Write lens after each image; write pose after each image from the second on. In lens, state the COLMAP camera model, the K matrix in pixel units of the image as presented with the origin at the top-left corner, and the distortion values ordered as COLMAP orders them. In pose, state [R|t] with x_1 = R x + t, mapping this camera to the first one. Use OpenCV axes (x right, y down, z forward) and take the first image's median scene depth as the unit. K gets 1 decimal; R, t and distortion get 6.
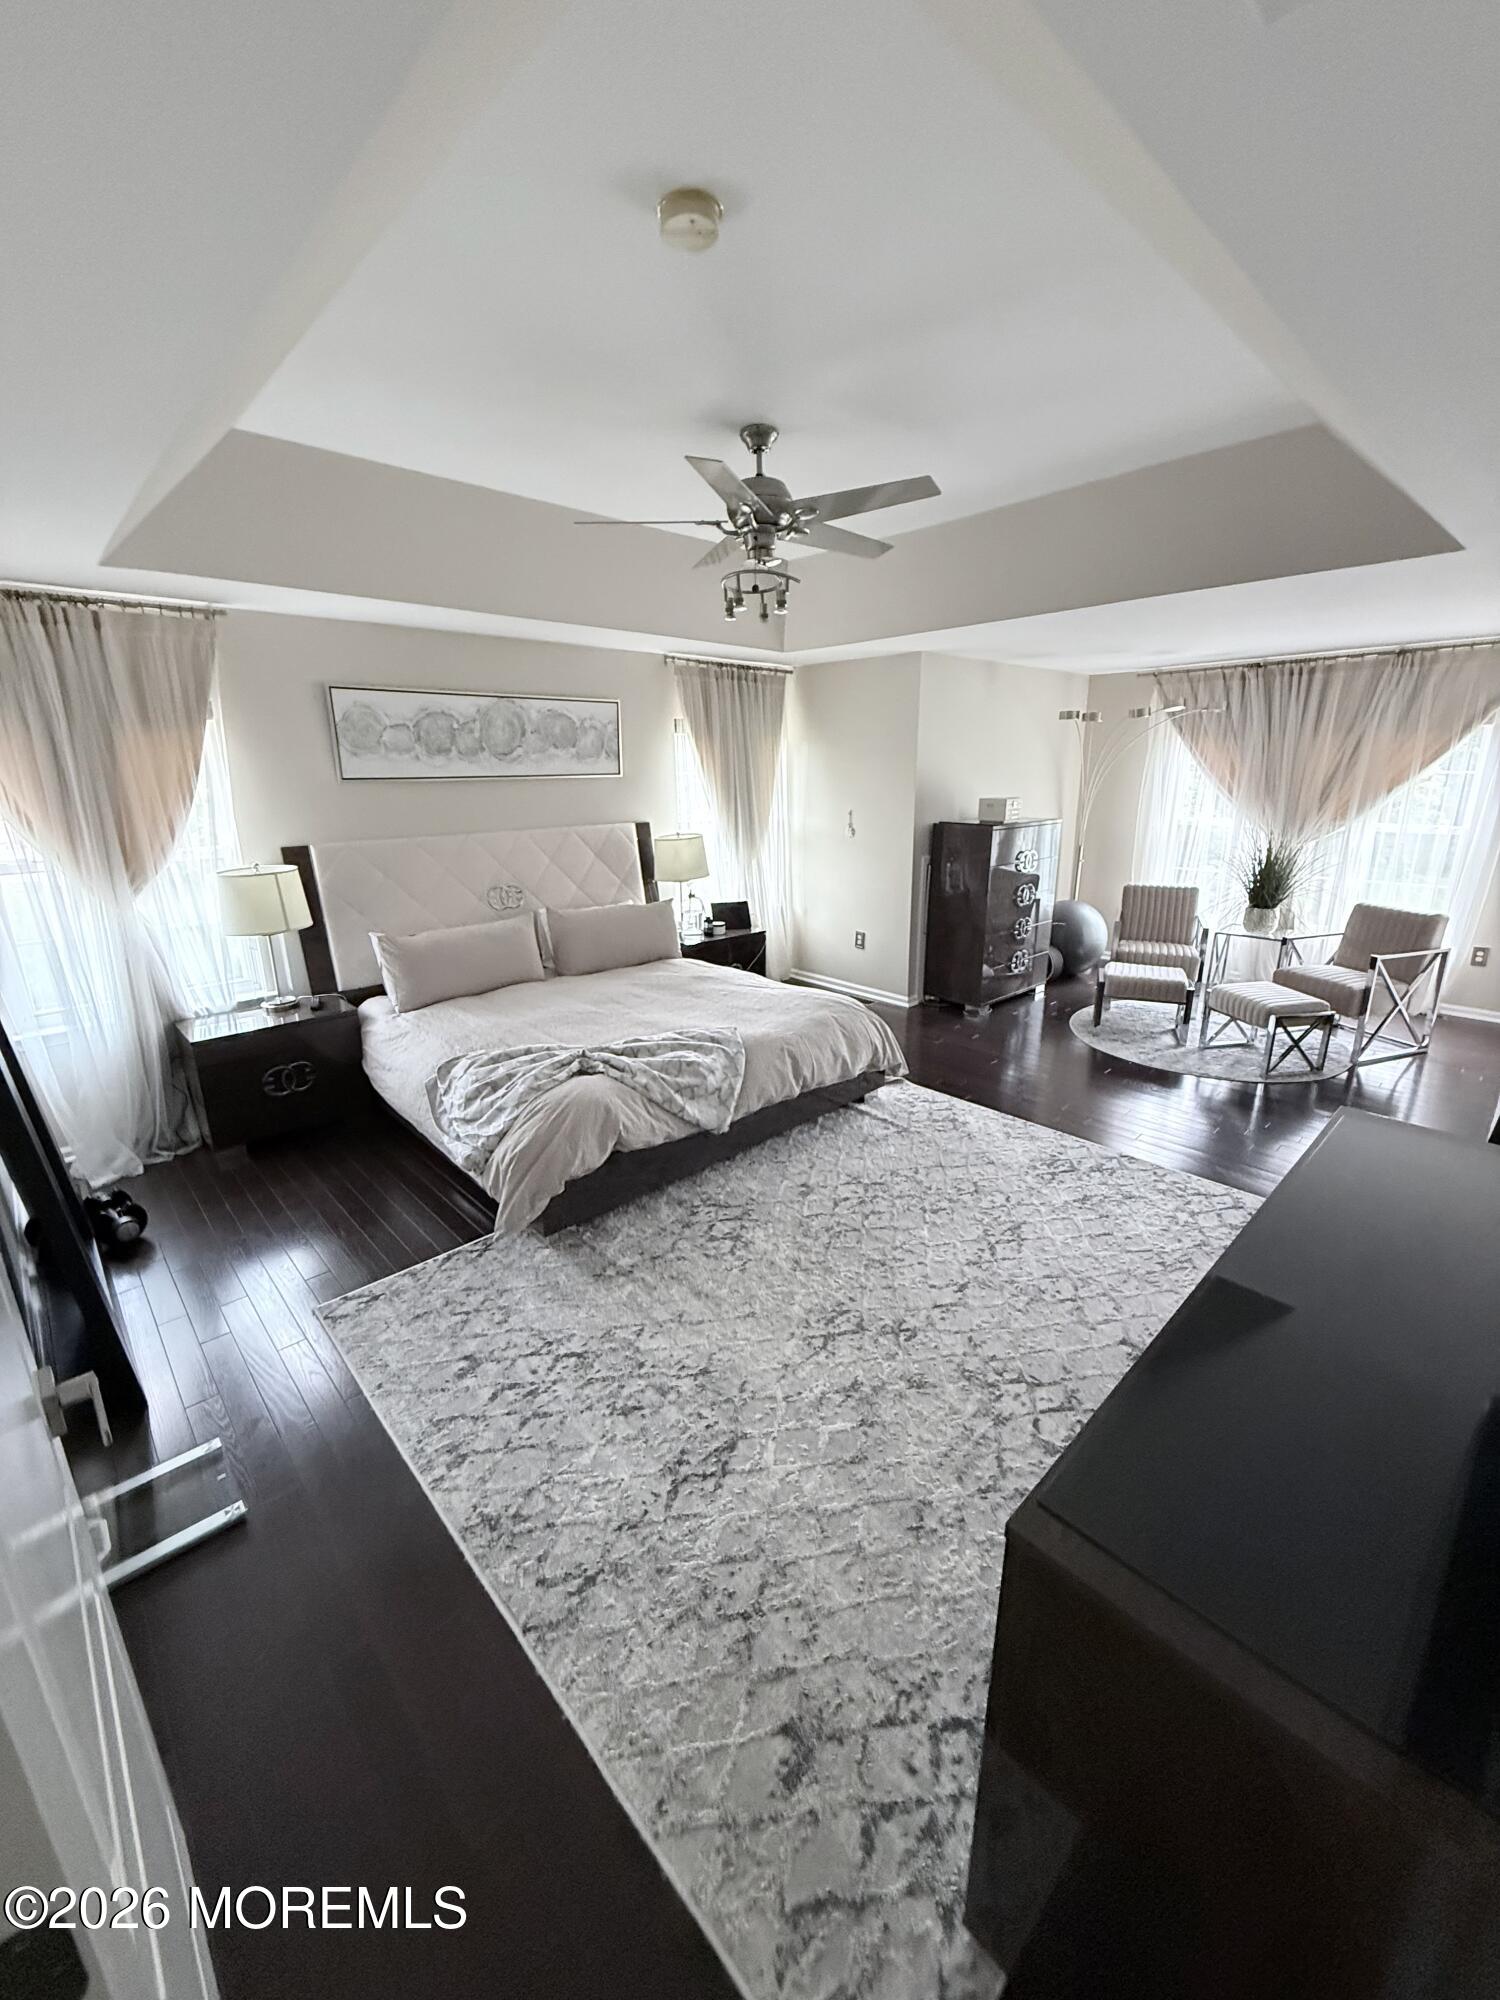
lens RADIAL K [[799.9, 0, 746.3], [0, 799.9, 994.9], [0, 0, 1]] dist [-0.004633, -0.000075]
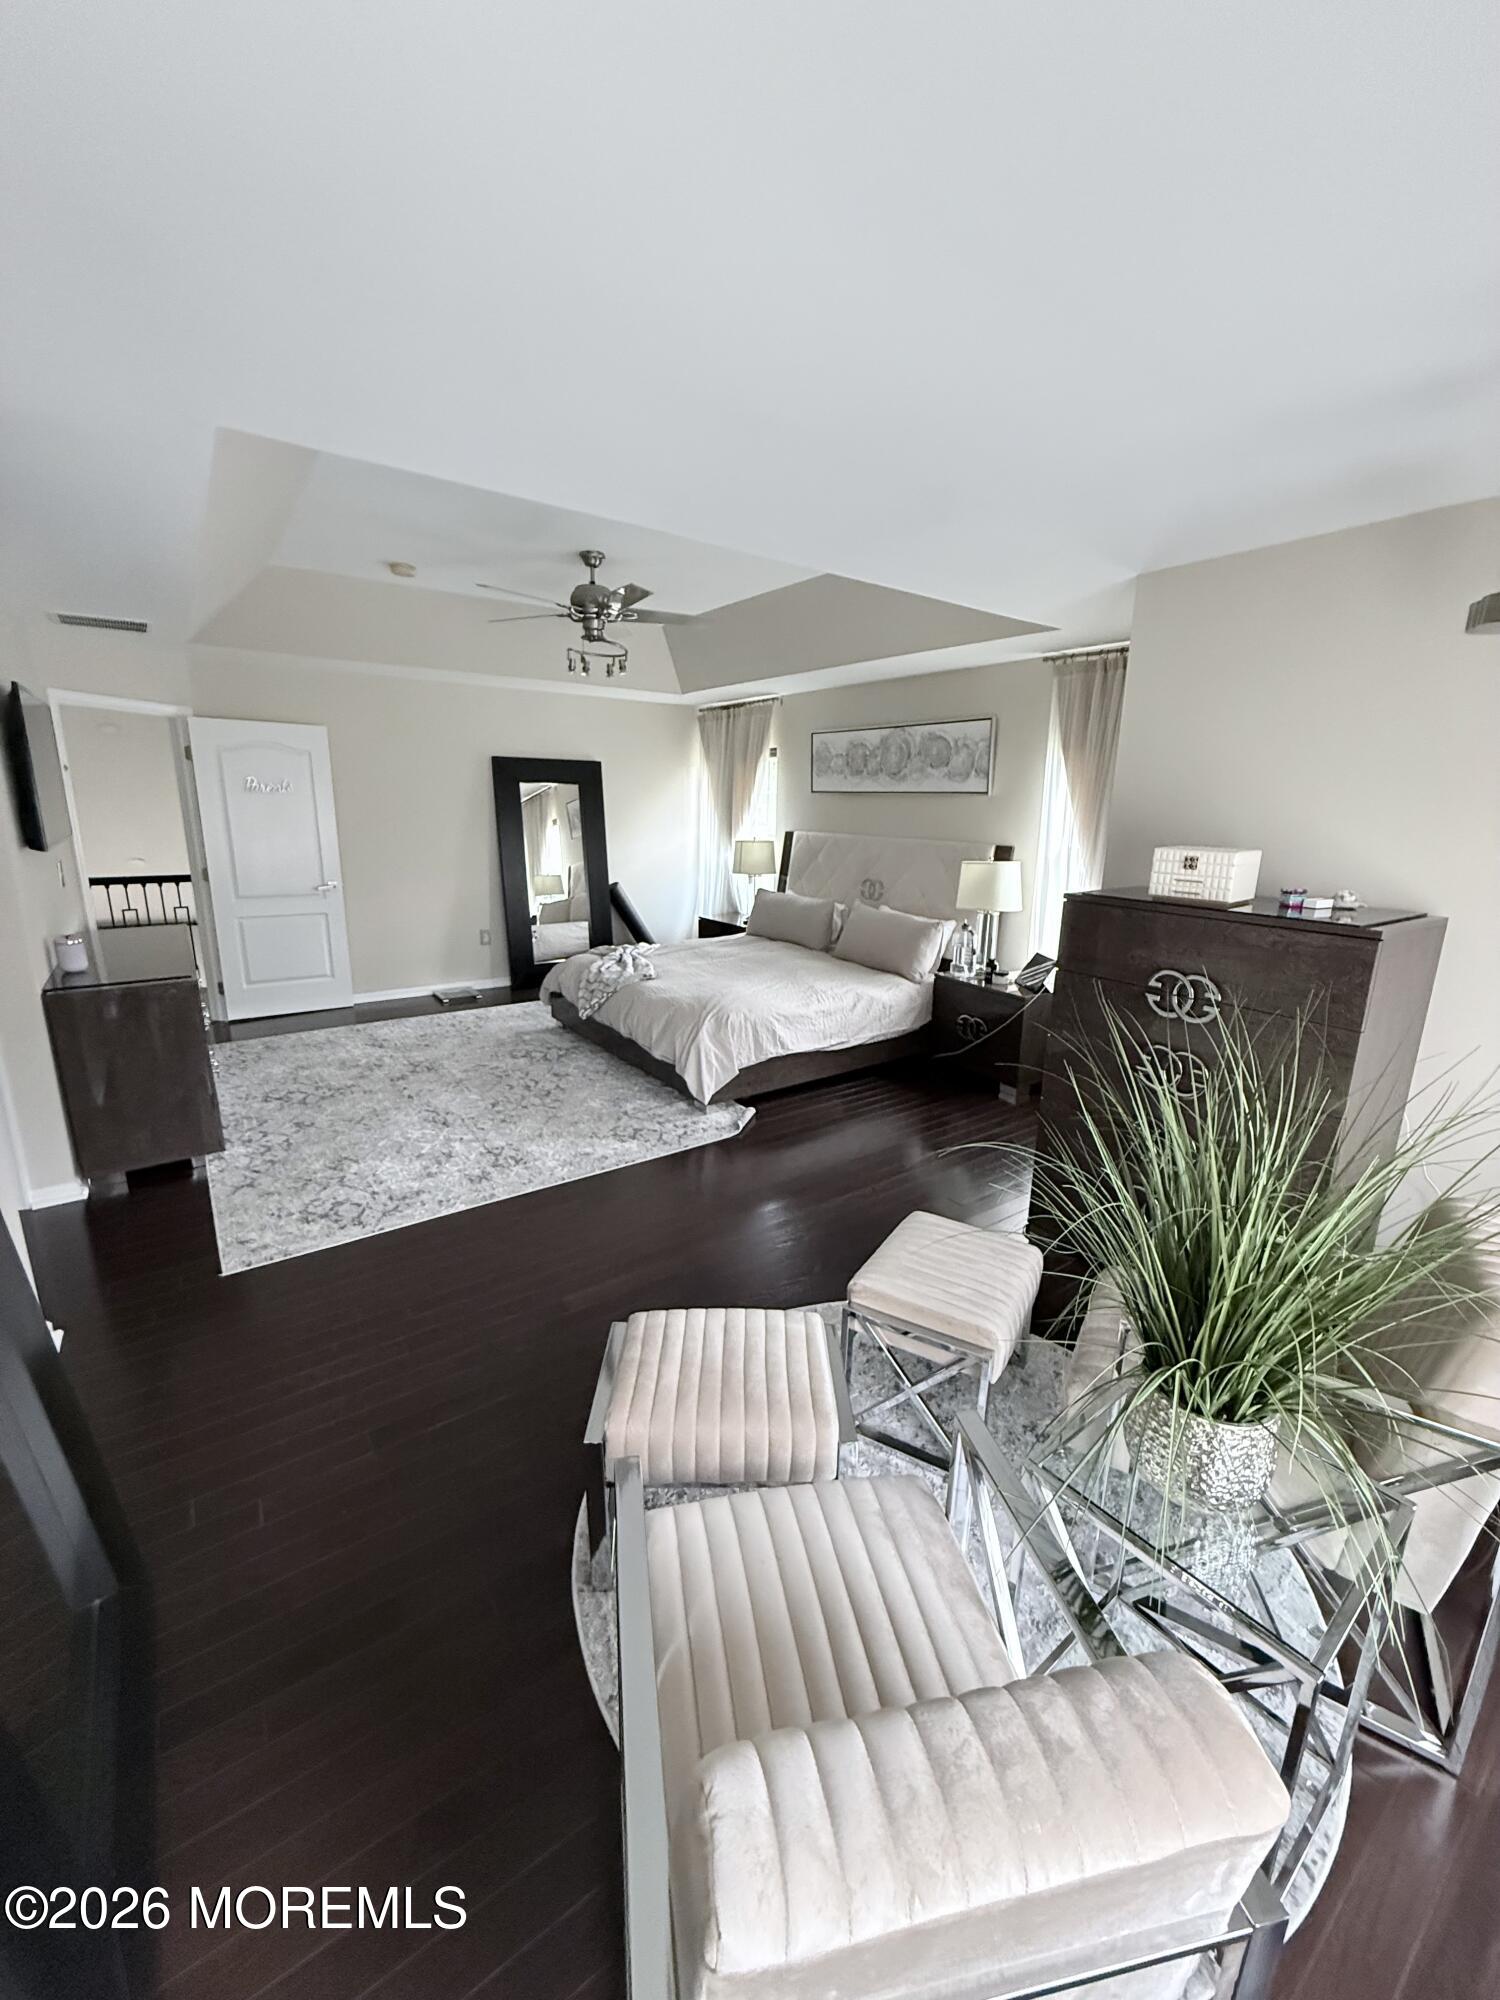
lens RADIAL K [[799.9, 0, 746.9], [0, 799.9, 995.0], [0, 0, 1]] dist [-0.004633, -0.000075]
pose [[-0.136512, 0.239439, -0.961267, 0.995867], [-0.295548, 0.916316, 0.270214, -0.265847], [0.945524, 0.320988, -0.054323, 0.998379]]
